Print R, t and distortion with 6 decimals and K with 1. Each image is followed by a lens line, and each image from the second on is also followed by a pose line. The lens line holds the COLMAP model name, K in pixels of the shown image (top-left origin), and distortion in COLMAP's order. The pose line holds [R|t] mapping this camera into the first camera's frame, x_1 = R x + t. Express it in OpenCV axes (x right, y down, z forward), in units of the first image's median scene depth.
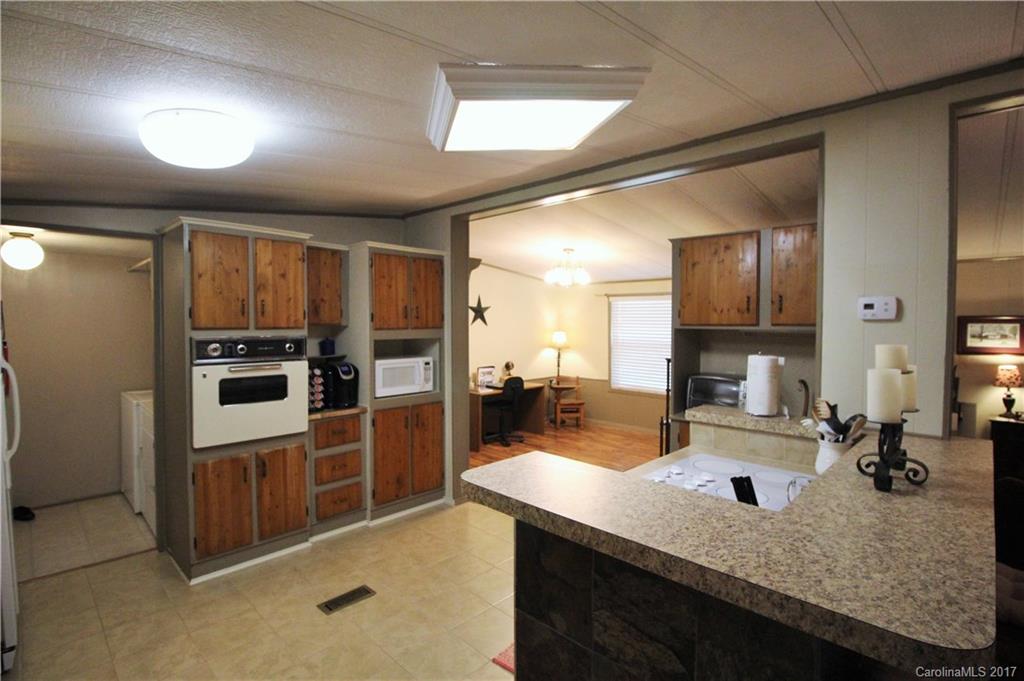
lens RADIAL K [[482.0, 0, 513.3], [0, 482.0, 333.2], [0, 0, 1]] dist [-0.008824, -0.006995]
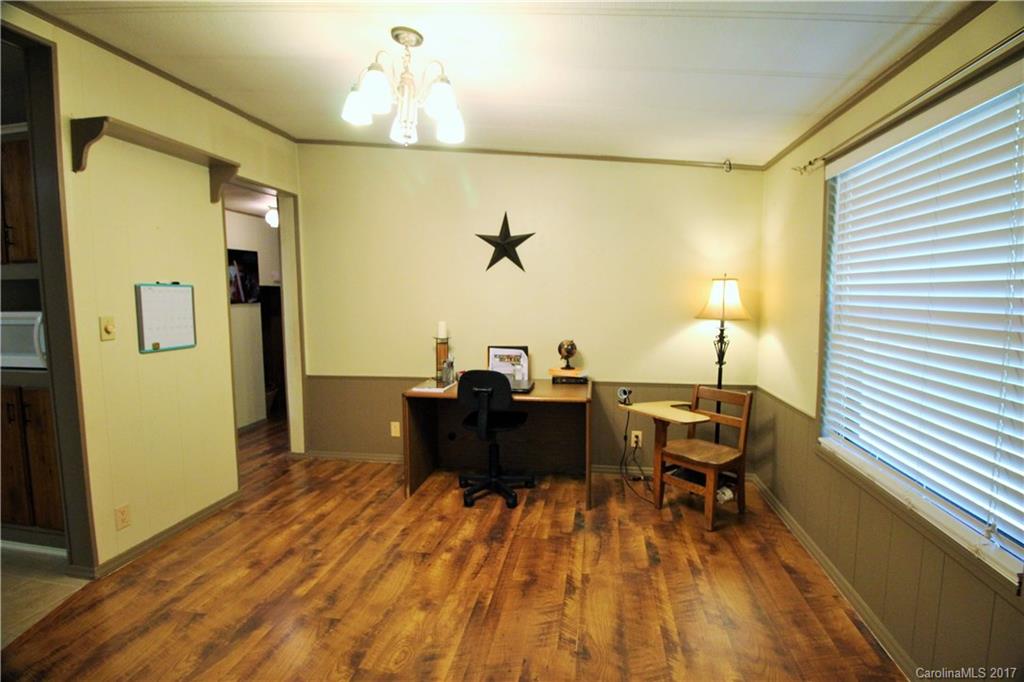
lens RADIAL K [[482.0, 0, 521.8], [0, 482.0, 337.6], [0, 0, 1]] dist [-0.008824, -0.006995]
pose [[0.565338, 0.064422, -0.822340, 0.608596], [-0.010149, 0.997413, 0.071160, 0.032714], [0.824797, -0.031884, 0.564530, 1.108087]]
